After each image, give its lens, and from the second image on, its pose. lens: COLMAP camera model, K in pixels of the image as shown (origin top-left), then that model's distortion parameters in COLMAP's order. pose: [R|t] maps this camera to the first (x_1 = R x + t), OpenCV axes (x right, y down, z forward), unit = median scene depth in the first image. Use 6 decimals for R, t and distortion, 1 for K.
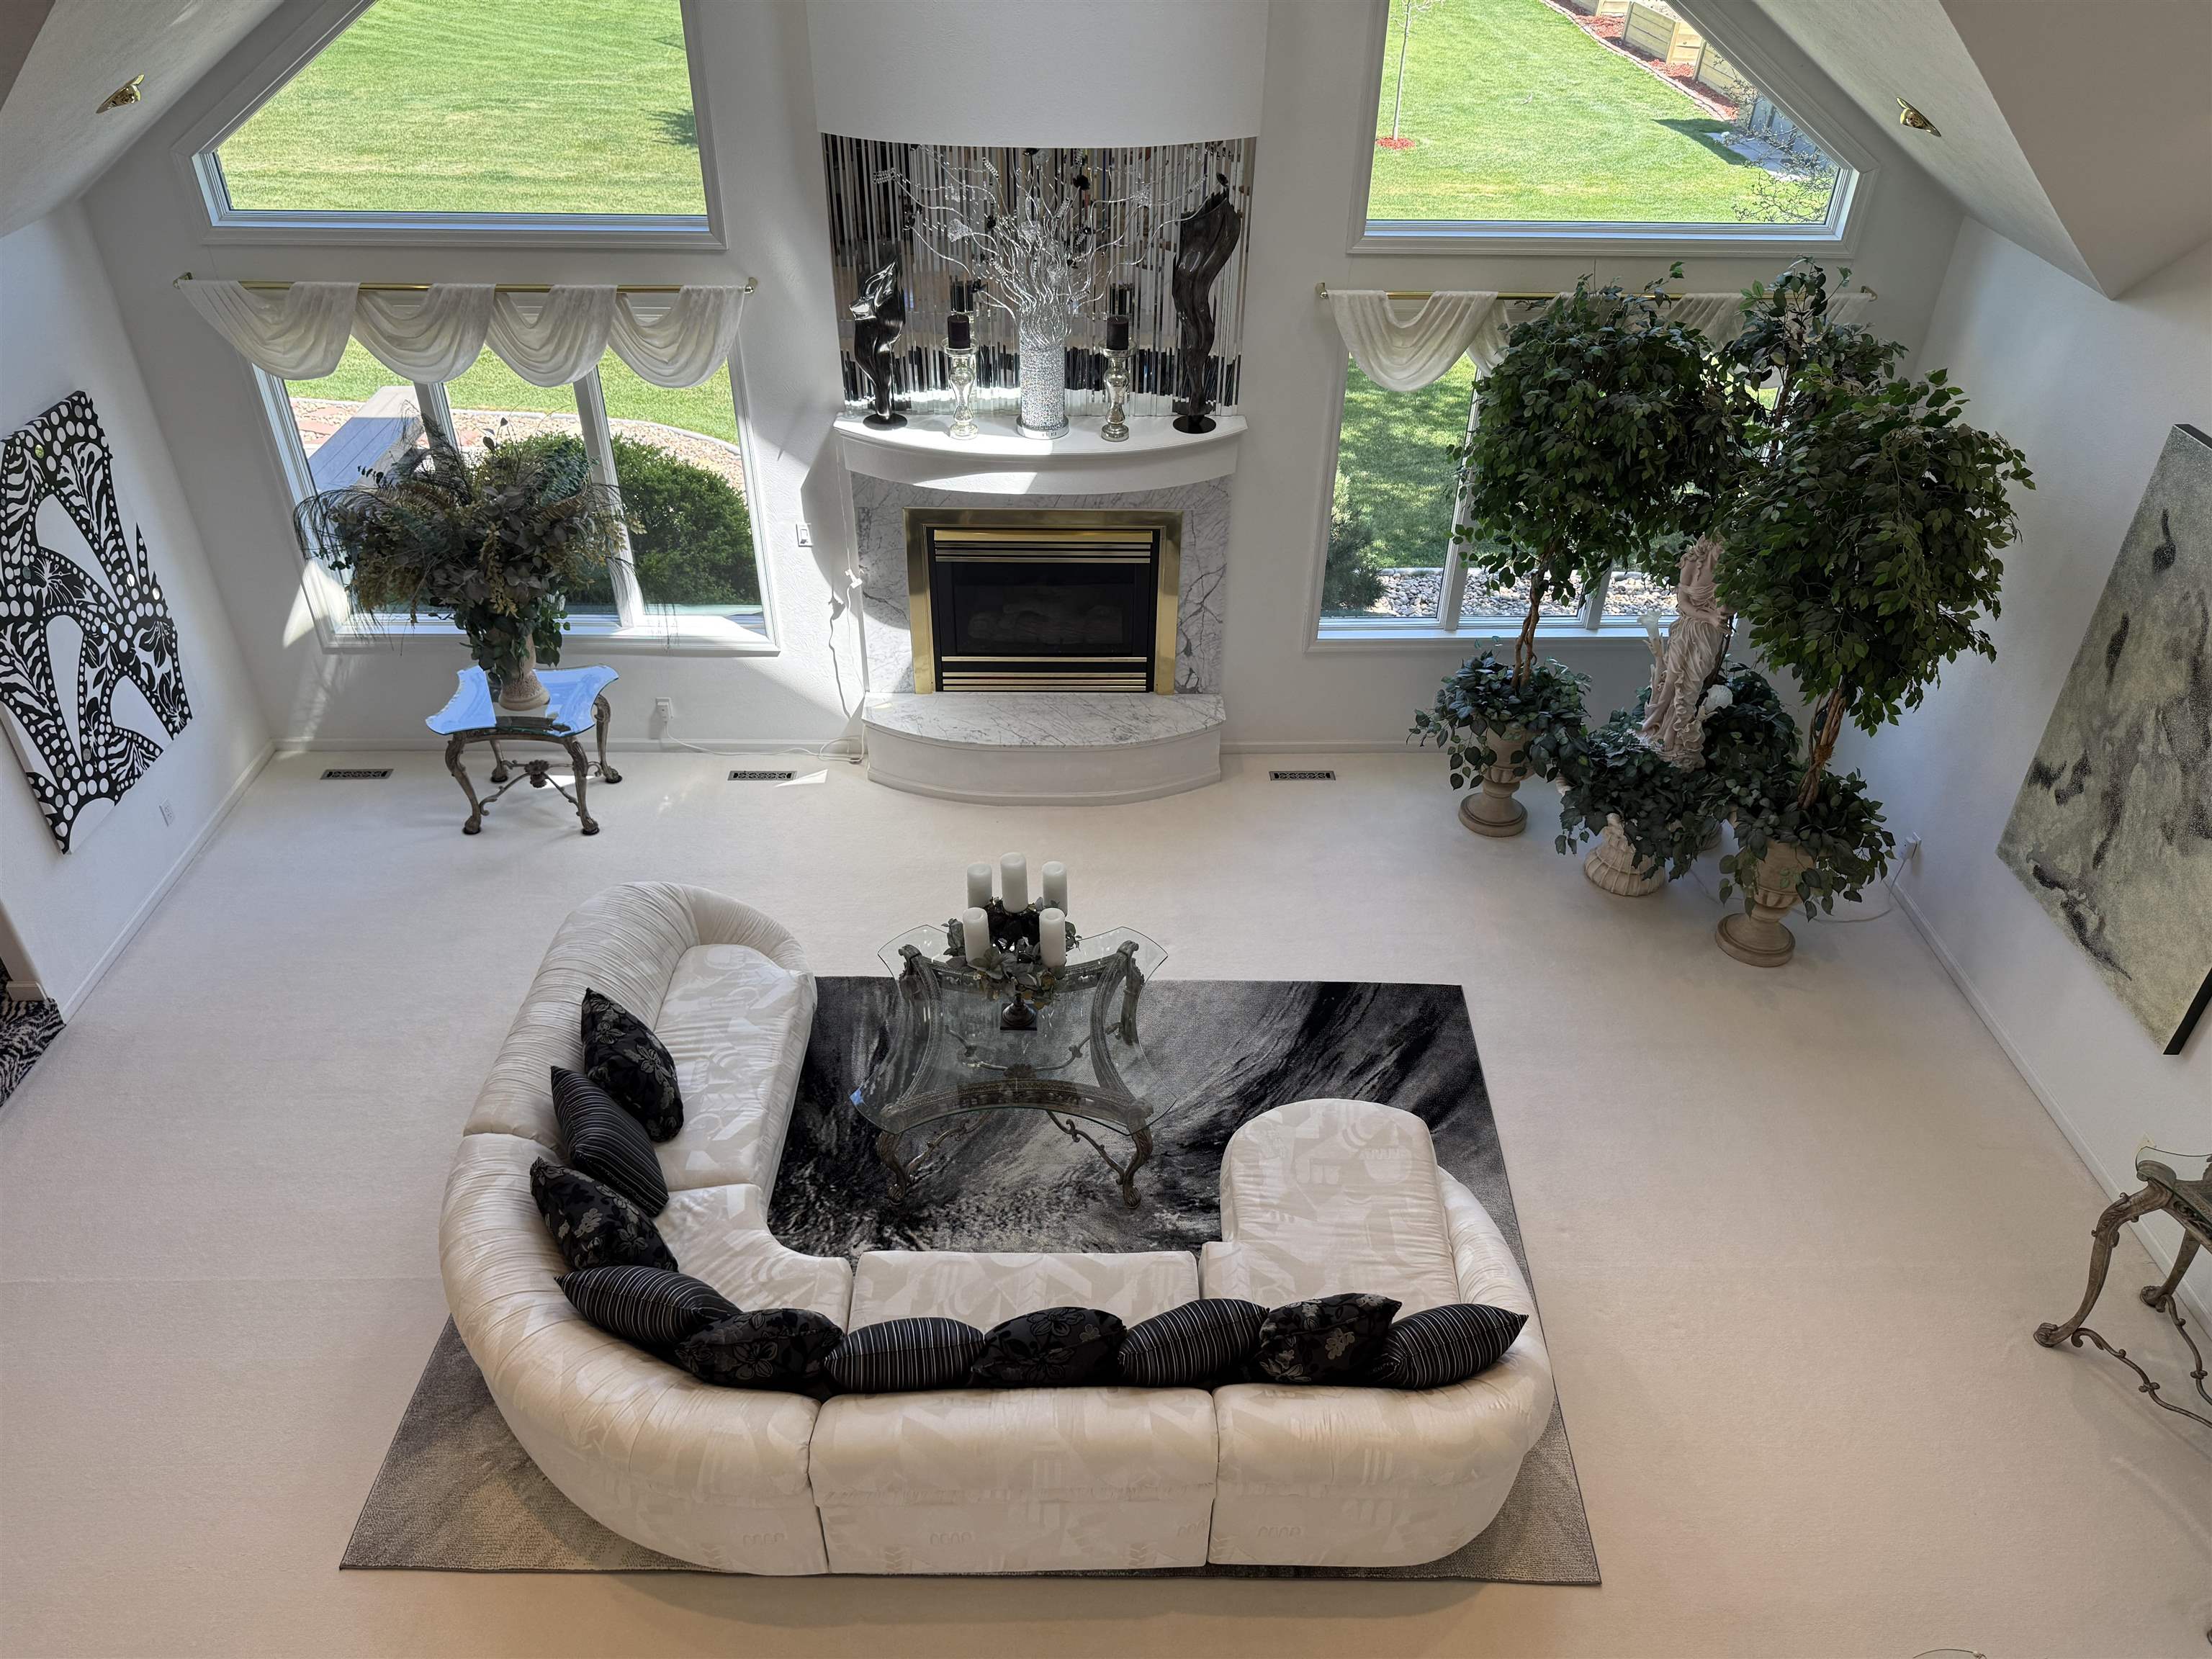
lens RADIAL K [[1560.8, 0, 1115.4], [0, 1560.8, 840.2], [0, 0, 1]] dist [0.080055, -0.086482]
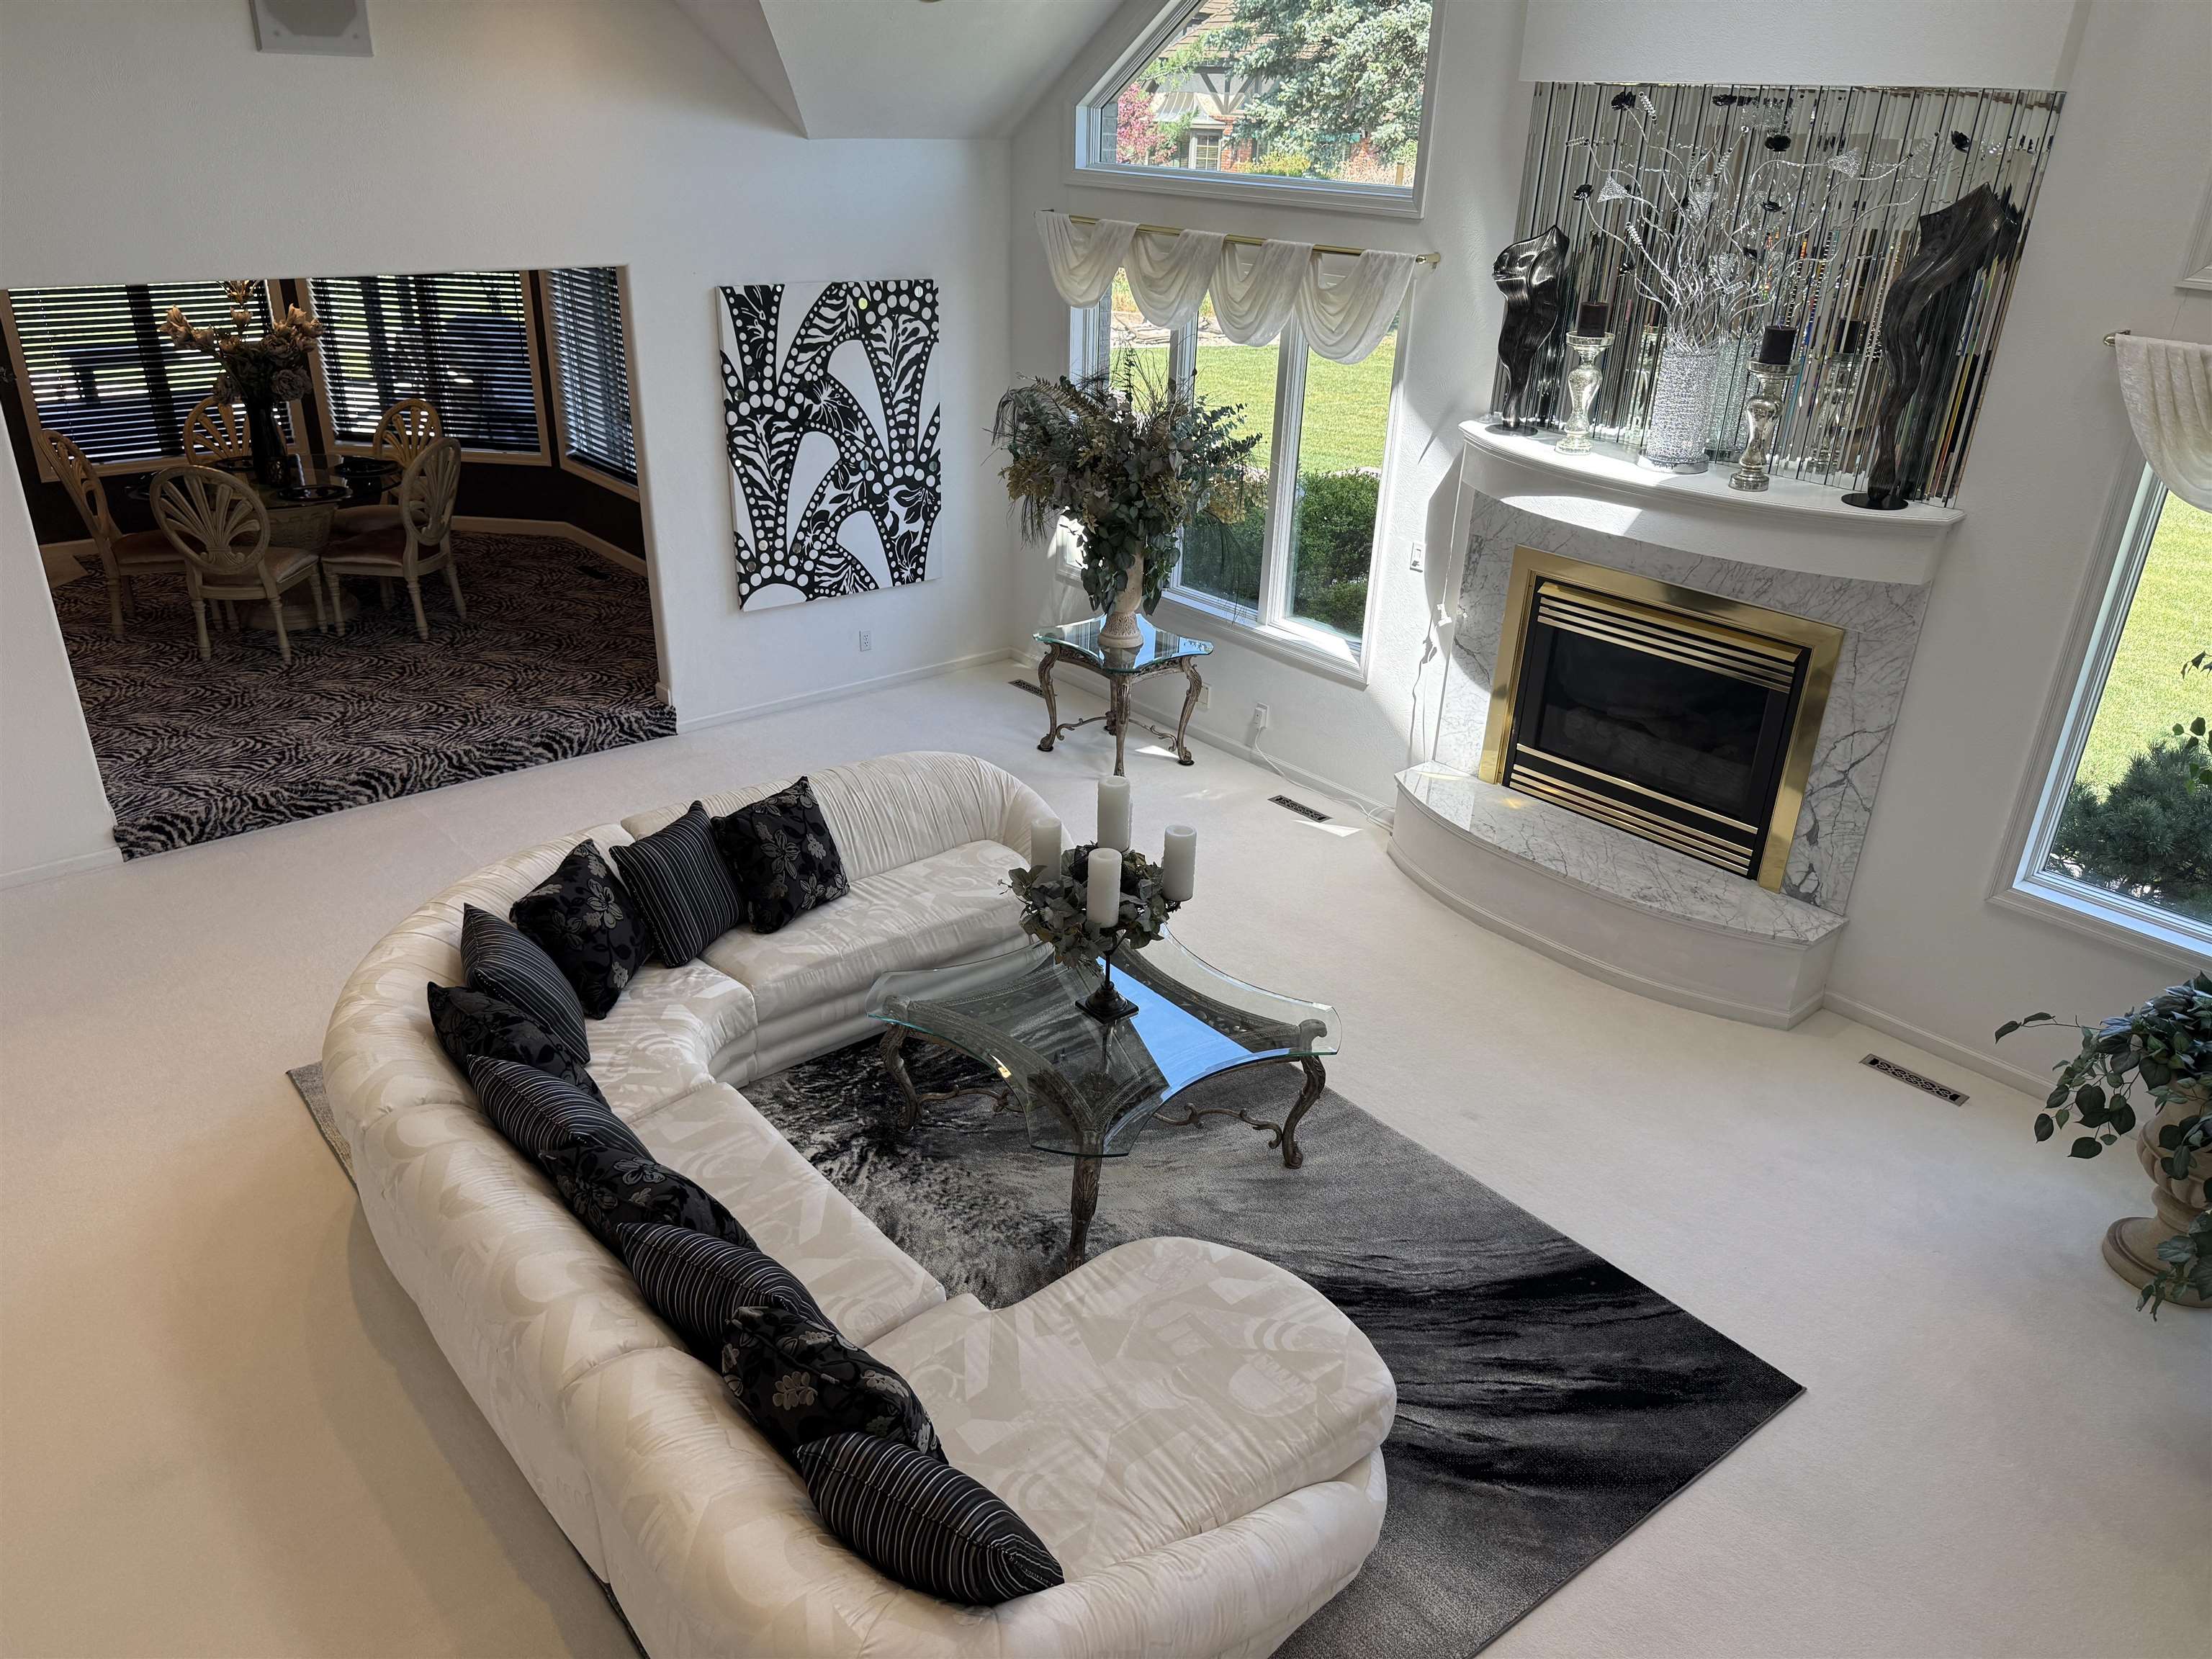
lens RADIAL K [[1560.8, 0, 1100.6], [0, 1560.8, 830.8], [0, 0, 1]] dist [0.080055, -0.086482]
pose [[0.637943, 0.332015, -0.694835, 0.391285], [-0.467757, 0.883828, -0.007135, 0.035809], [0.611745, 0.329565, 0.719134, 0.341516]]
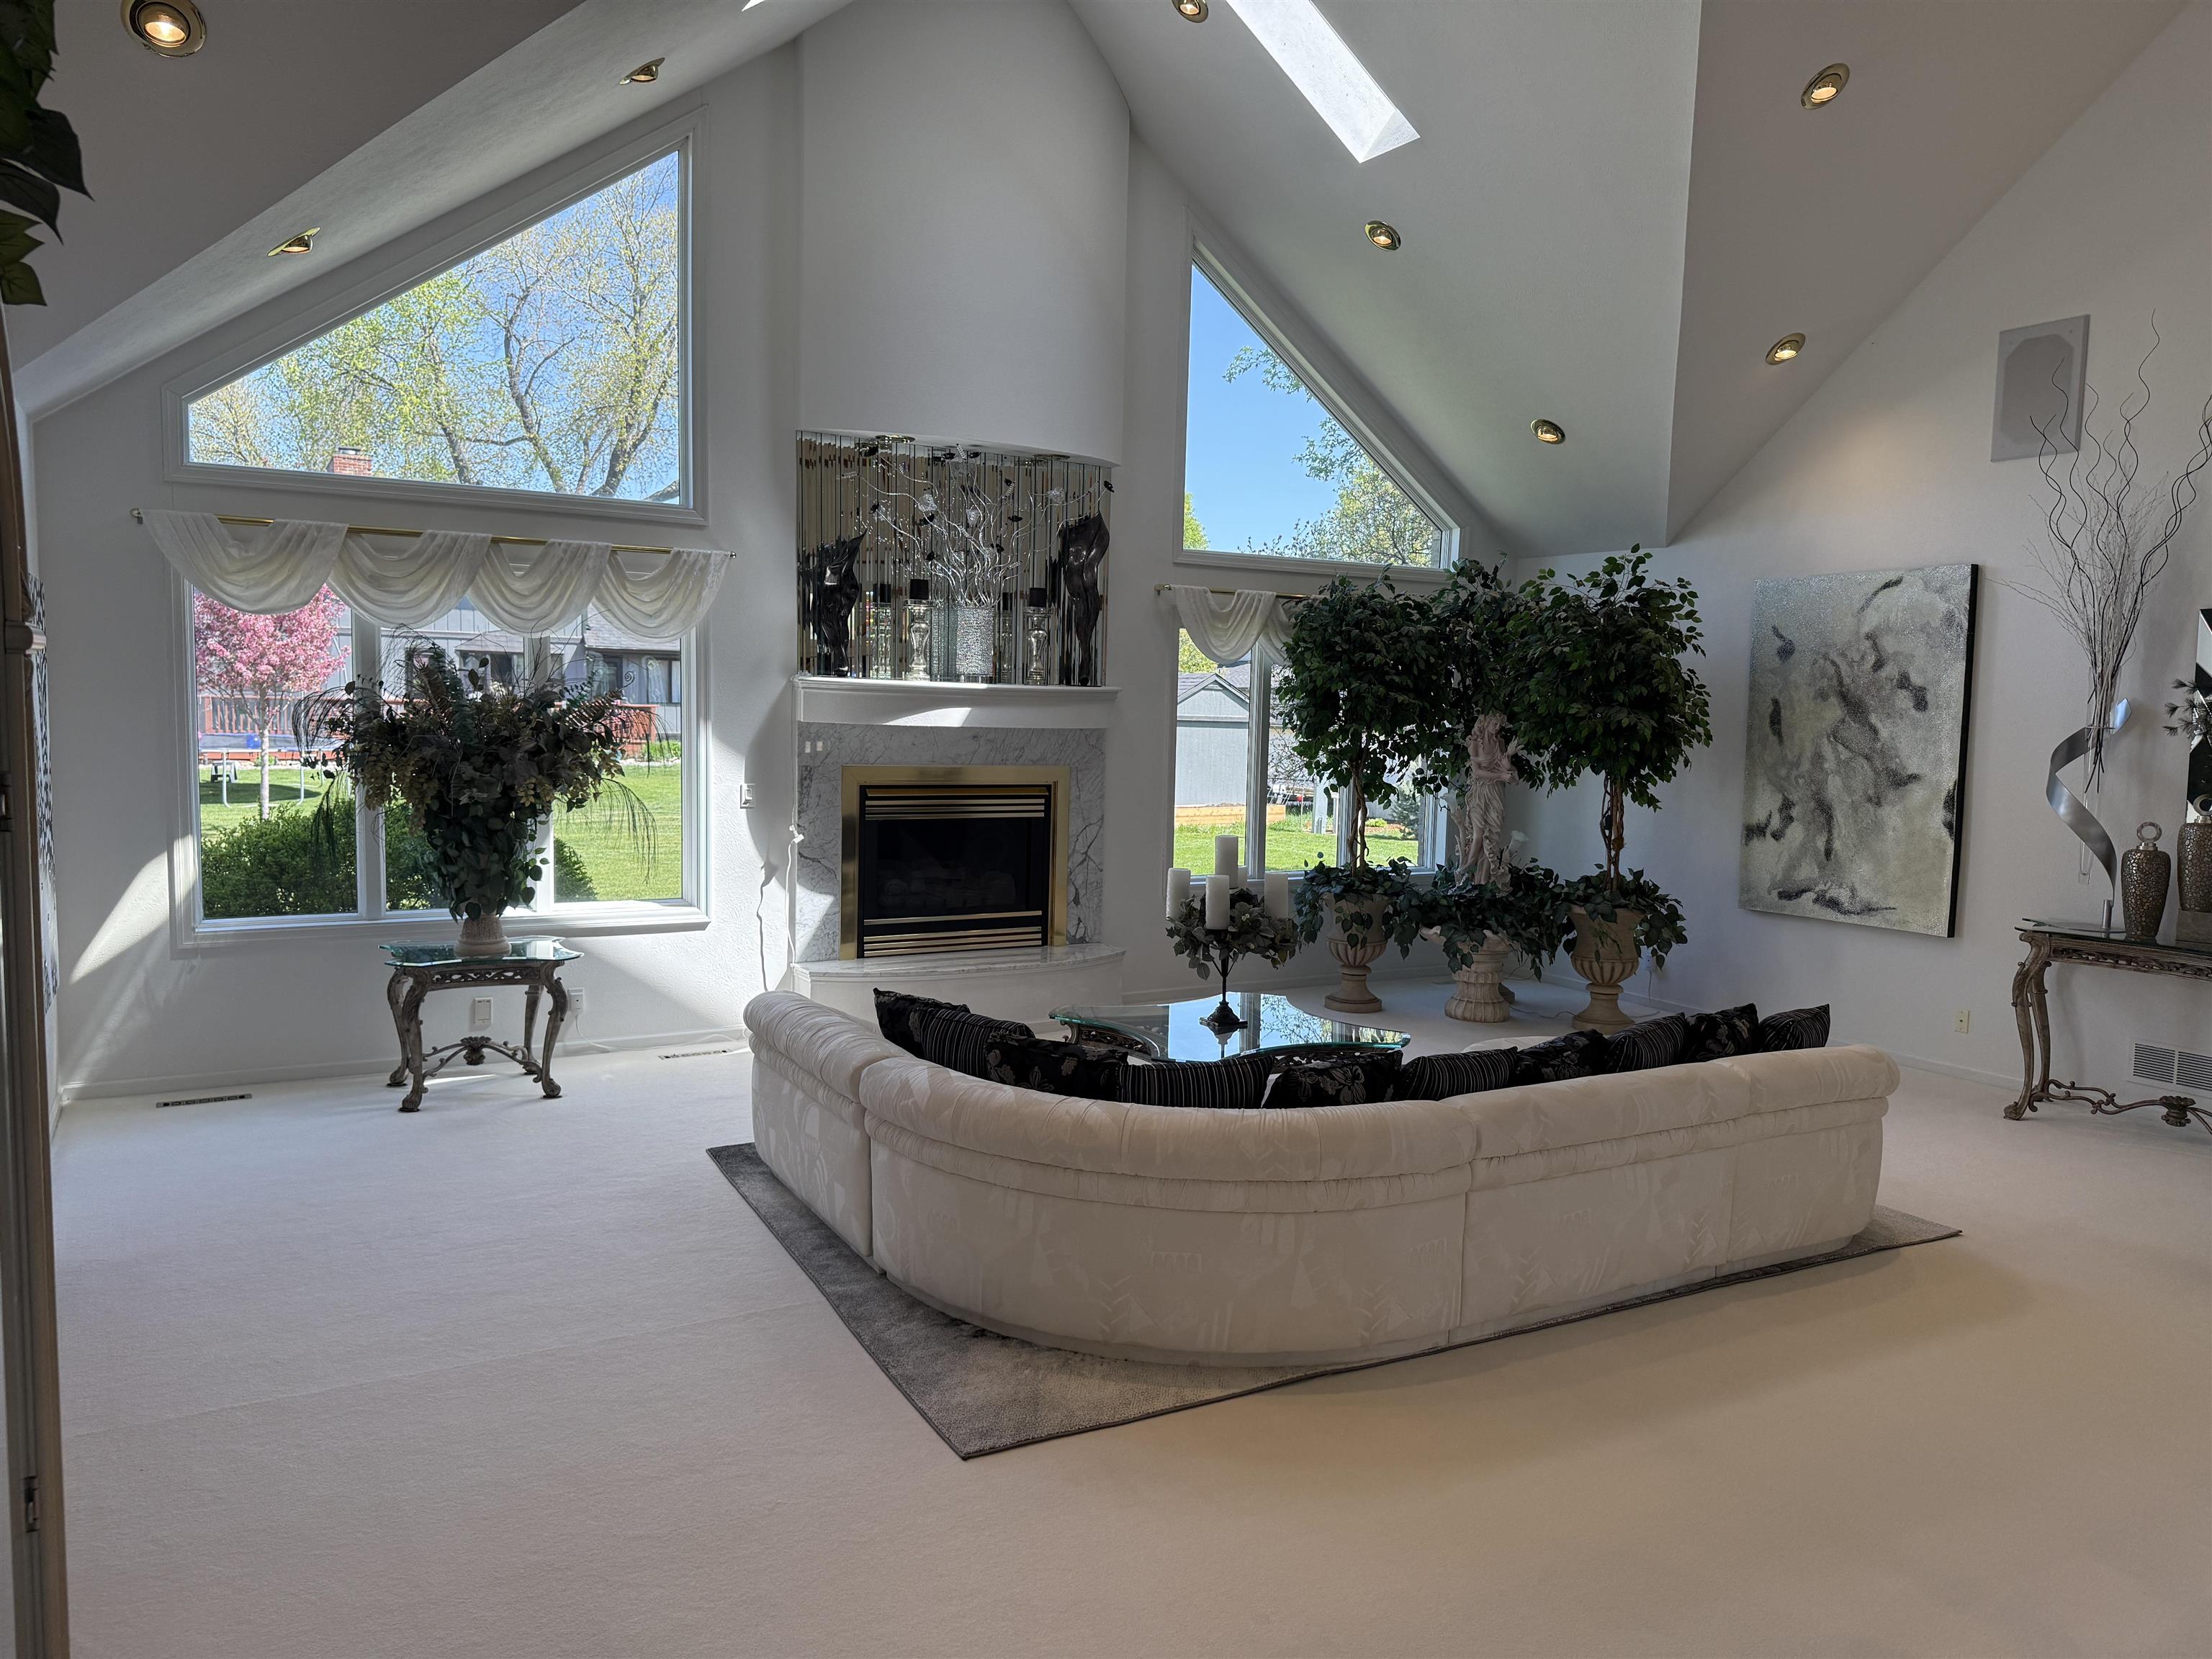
lens RADIAL K [[1560.8, 0, 1119.5], [0, 1560.8, 822.4], [0, 0, 1]] dist [0.080055, -0.086482]
pose [[0.874787, -0.031610, 0.483476, -0.535789], [0.270404, 0.859859, -0.433041, 0.370586], [-0.402033, 0.509552, 0.760741, 0.140050]]
